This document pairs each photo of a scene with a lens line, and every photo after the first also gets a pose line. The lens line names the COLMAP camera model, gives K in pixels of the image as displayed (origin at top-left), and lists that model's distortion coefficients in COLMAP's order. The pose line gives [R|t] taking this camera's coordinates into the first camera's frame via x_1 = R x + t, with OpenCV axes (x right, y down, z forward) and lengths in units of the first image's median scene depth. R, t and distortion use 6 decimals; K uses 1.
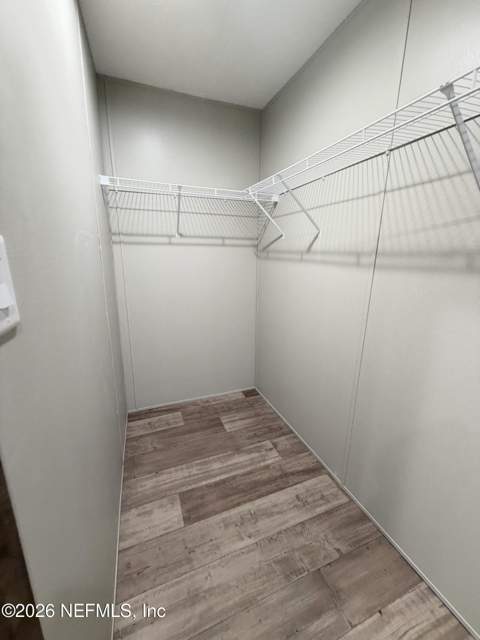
lens RADIAL K [[255.5, 0, 237.1], [0, 255.5, 318.1], [0, 0, 1]] dist [0.000487, -0.000037]
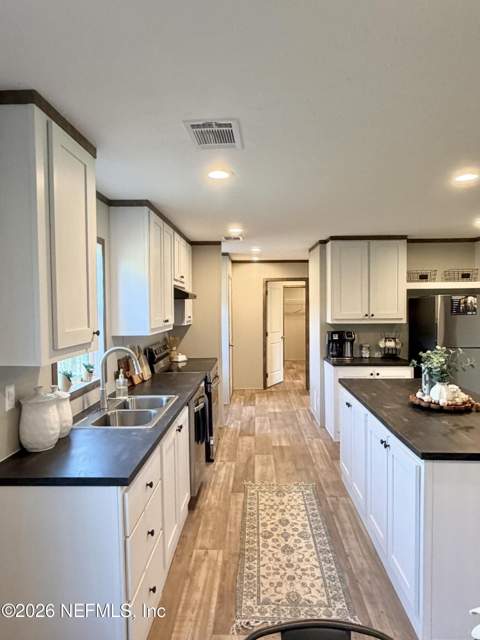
lens RADIAL K [[405.2, 0, 240.0], [0, 405.2, 320.0], [0, 0, 1]] dist [0.001749, 0.001007]
pose [[0.418586, -0.052349, 0.906667, -1.433584], [0.243651, 0.968211, -0.056585, -0.241425], [-0.874883, 0.244596, 0.418035, 0.103595]]
